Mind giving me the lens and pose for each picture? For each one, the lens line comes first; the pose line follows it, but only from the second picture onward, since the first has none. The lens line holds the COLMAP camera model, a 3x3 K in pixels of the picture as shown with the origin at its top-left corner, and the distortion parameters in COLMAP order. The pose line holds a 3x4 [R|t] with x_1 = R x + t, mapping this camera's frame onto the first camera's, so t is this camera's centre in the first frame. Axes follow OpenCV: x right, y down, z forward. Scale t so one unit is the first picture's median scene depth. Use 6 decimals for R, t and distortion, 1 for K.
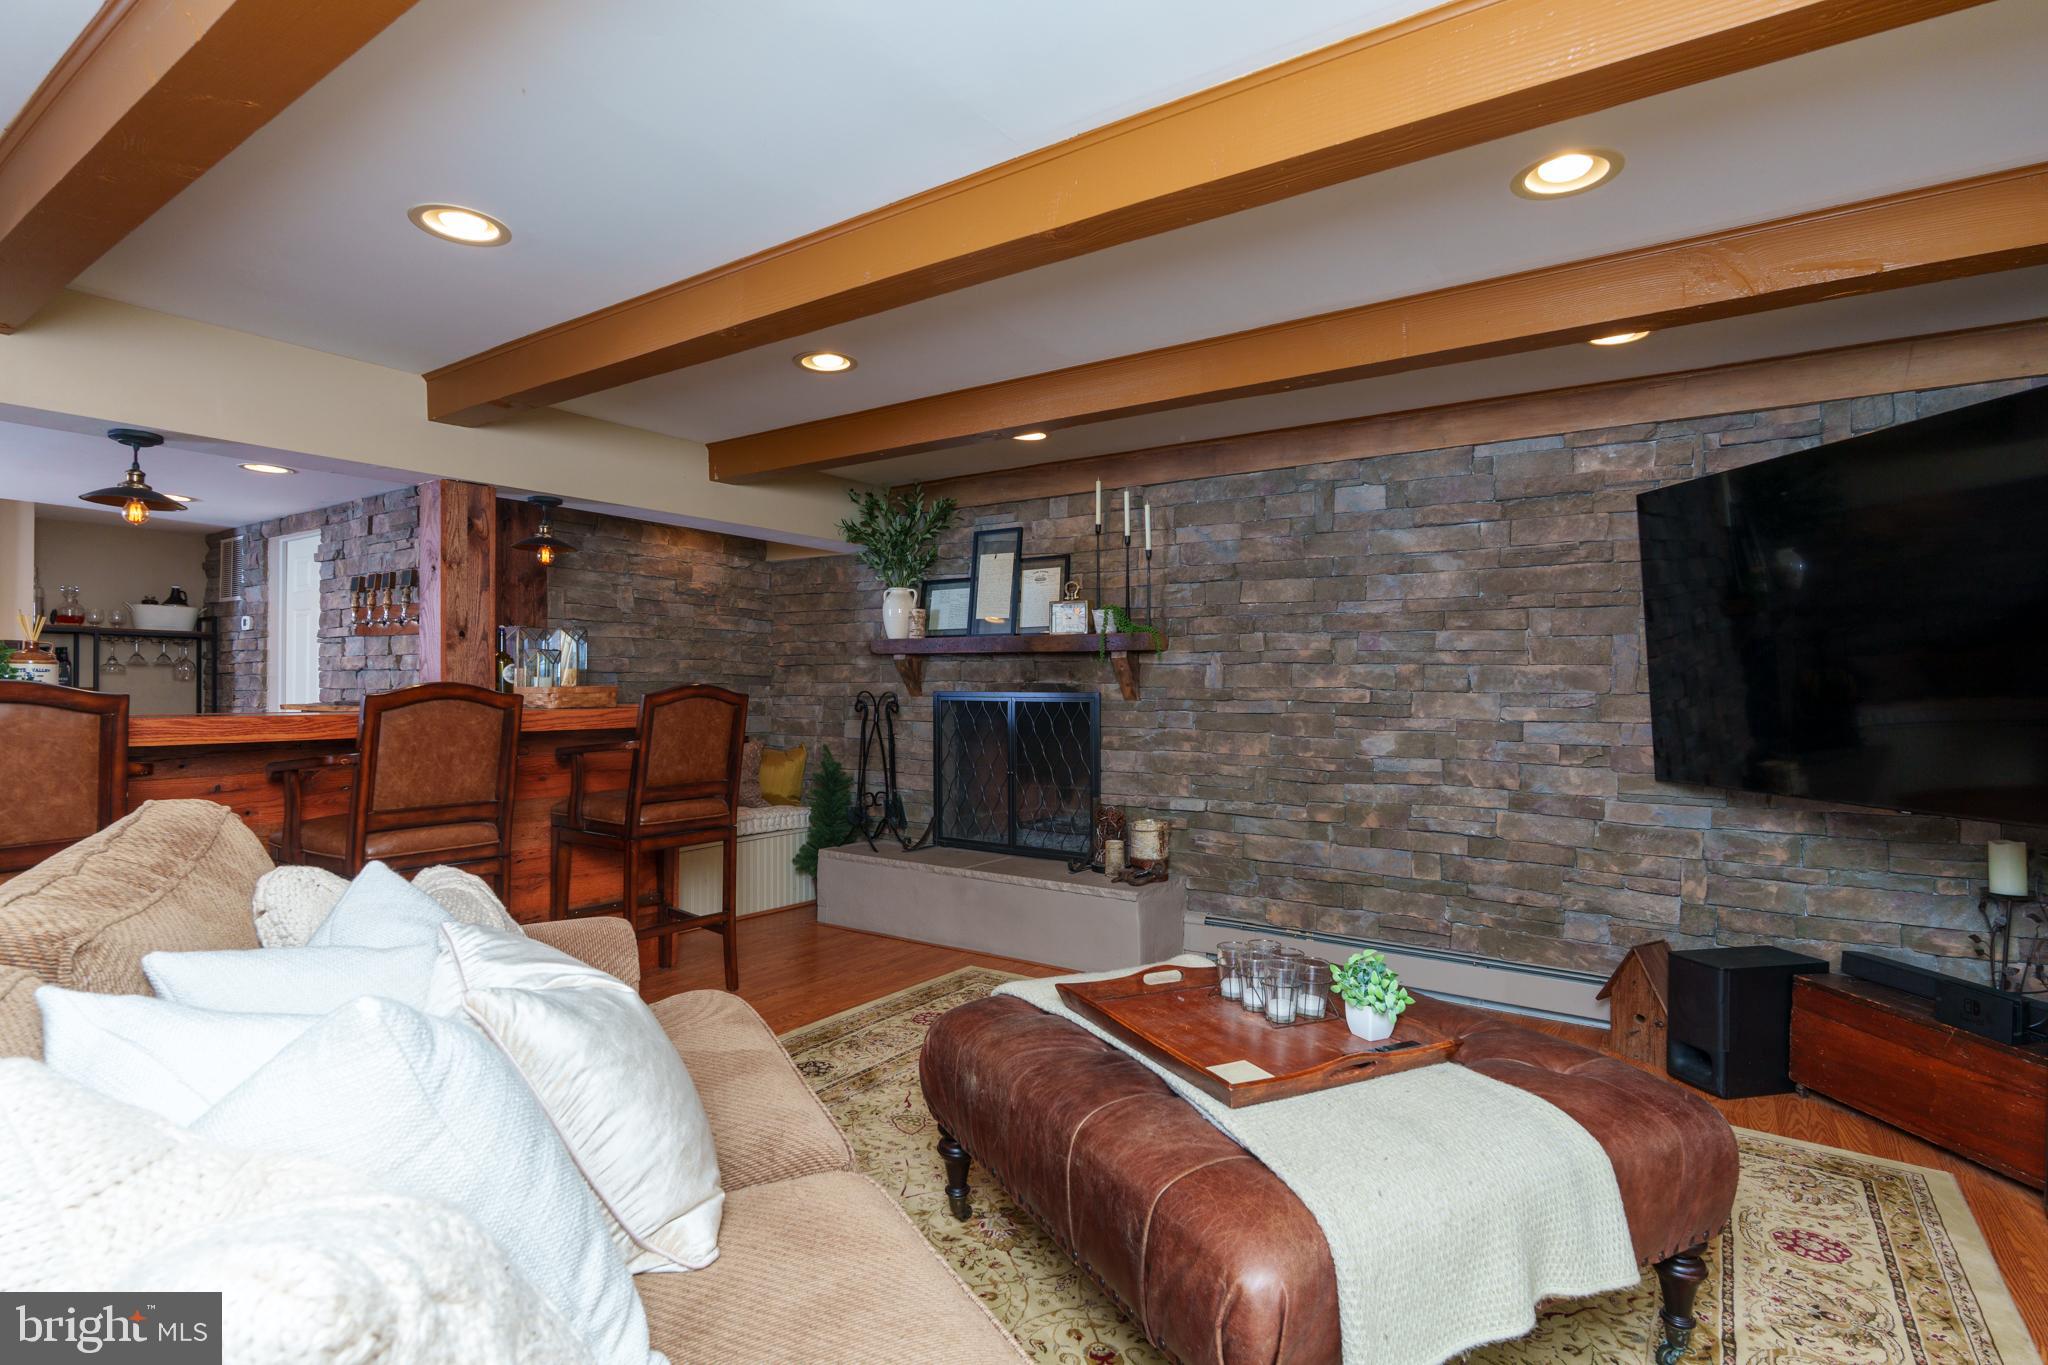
lens RADIAL K [[987.9, 0, 1024.0], [0, 987.9, 682.5], [0, 0, 1]] dist [-0.002489, -0.000050]
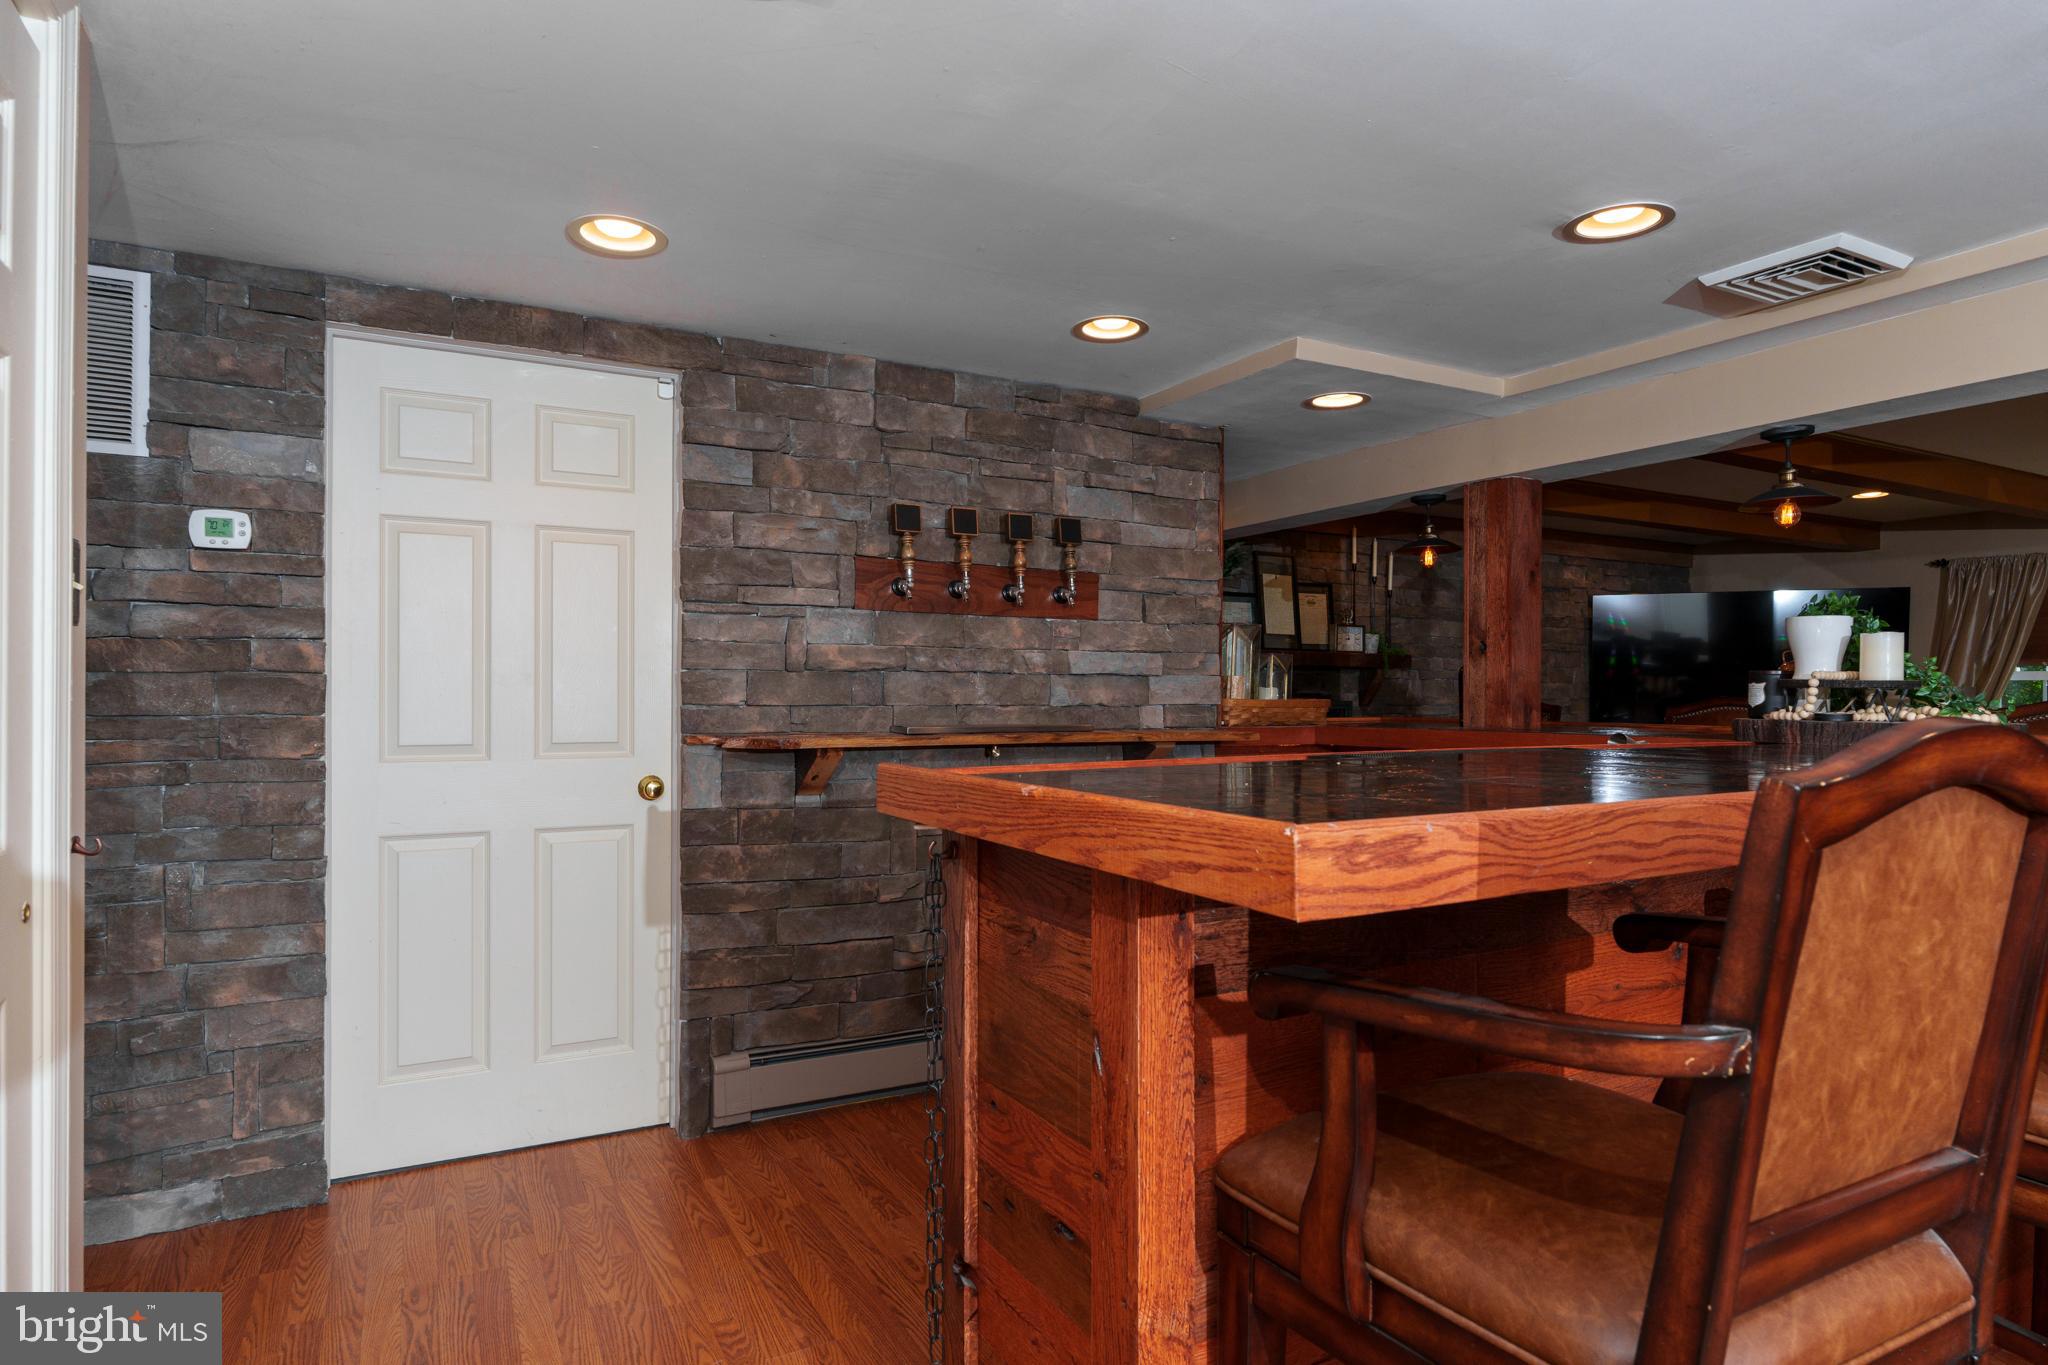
lens RADIAL K [[1146.4, 0, 1024.0], [0, 1146.4, 682.5], [0, 0, 1]] dist [-0.003179, -0.000324]
pose [[0.454966, 0.007129, 0.890480, -1.586749], [-0.003595, 0.999975, -0.006169, -0.003187], [-0.890501, -0.000394, 0.454980, 0.832899]]
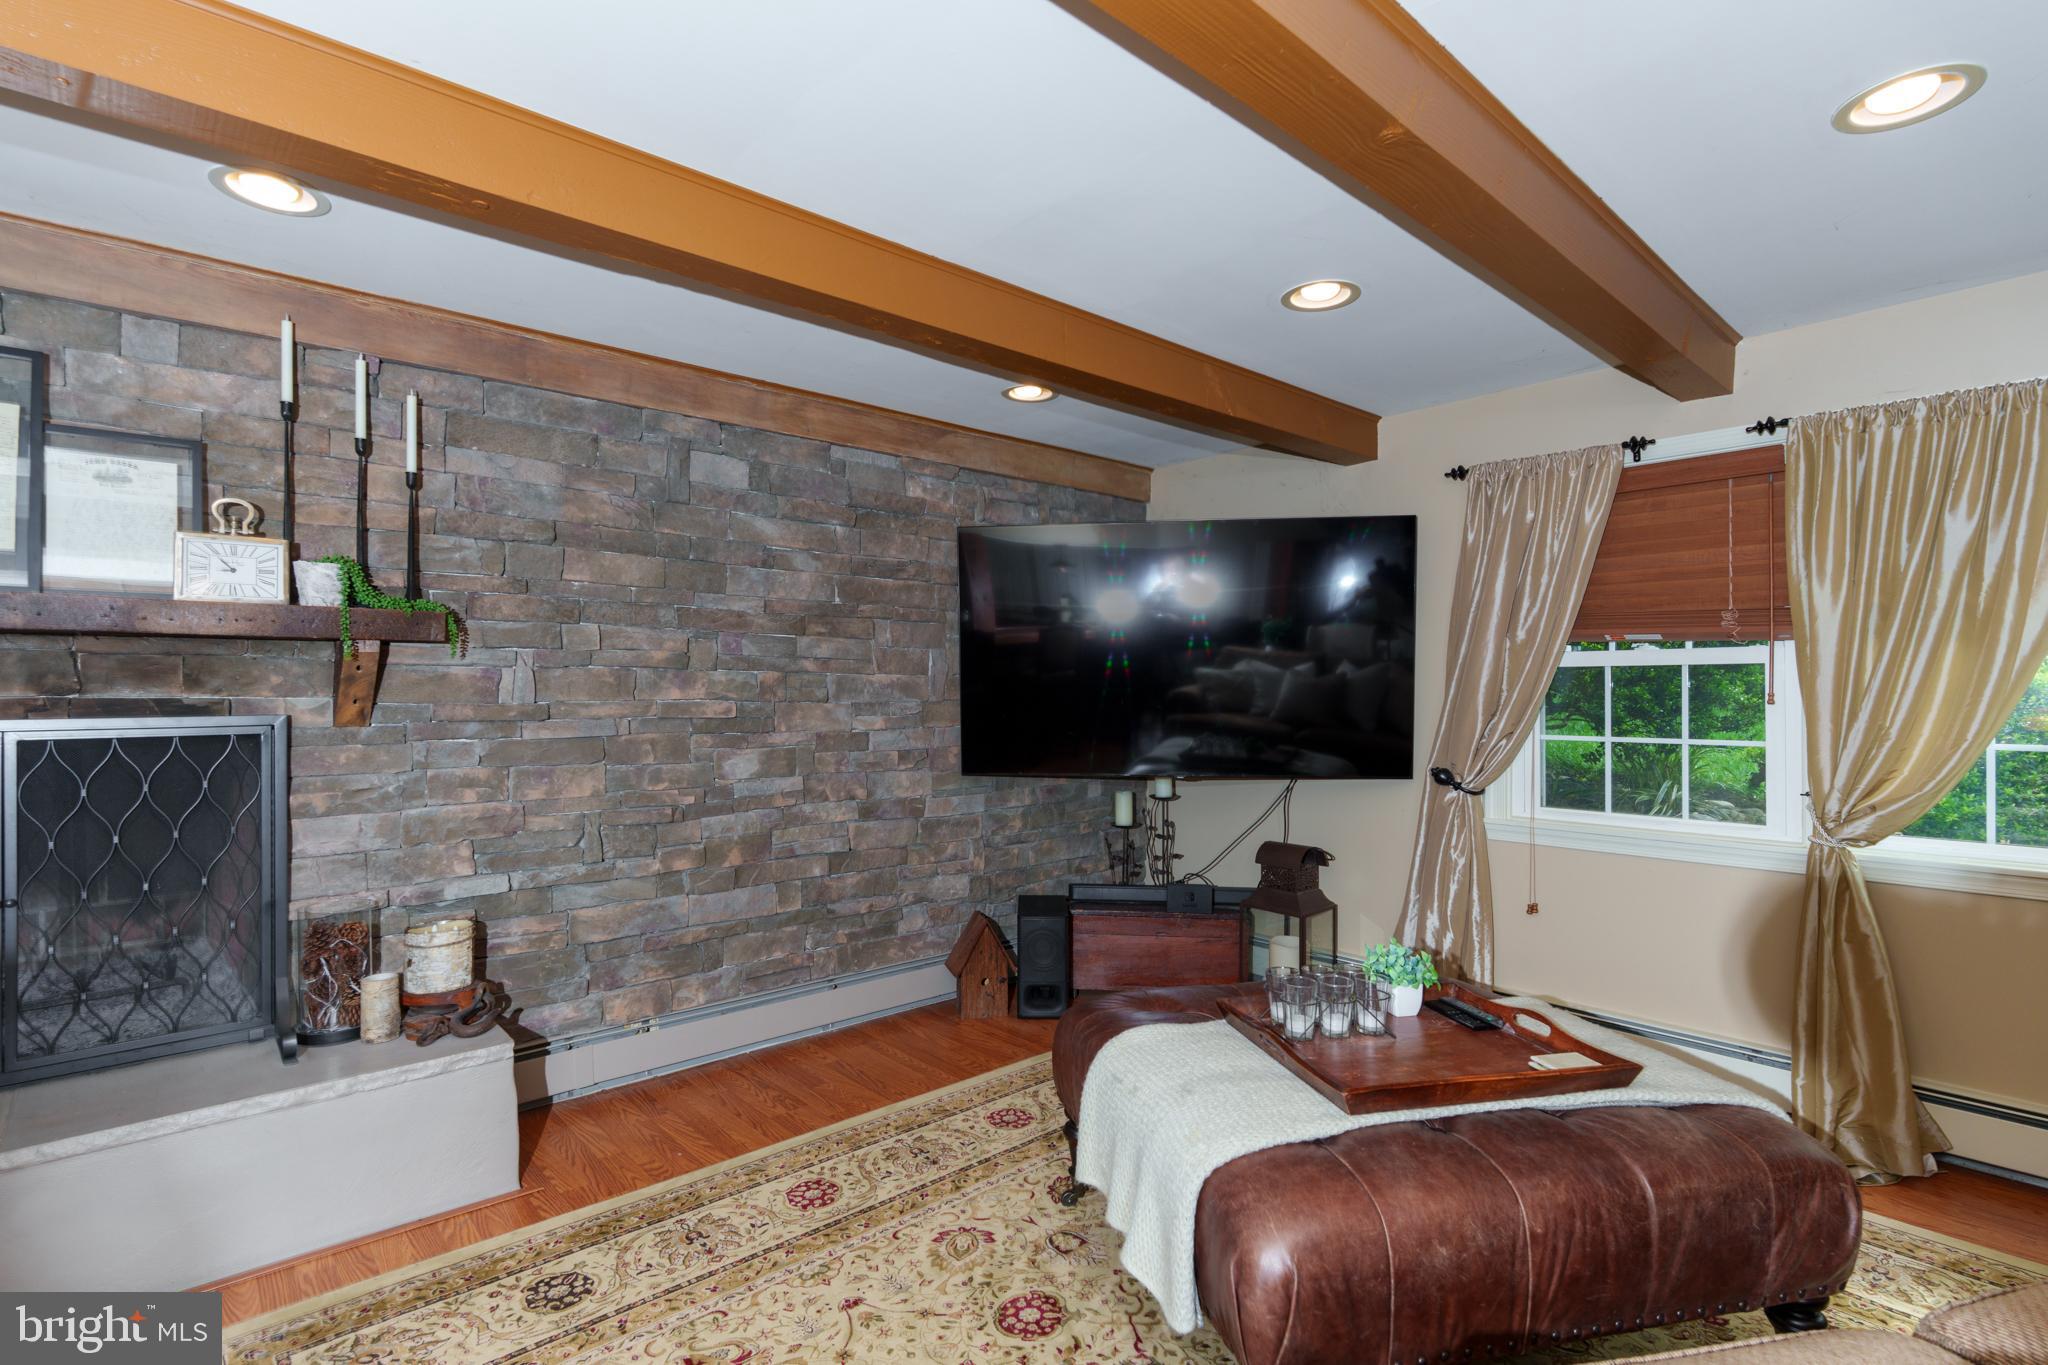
lens RADIAL K [[987.9, 0, 1024.0], [0, 987.9, 682.5], [0, 0, 1]] dist [-0.002489, -0.000050]
pose [[0.239457, 0.003712, 0.970900, -0.404714], [0.003182, 0.999984, -0.004608, -0.003974], [-0.970902, 0.004193, 0.239442, 0.558984]]
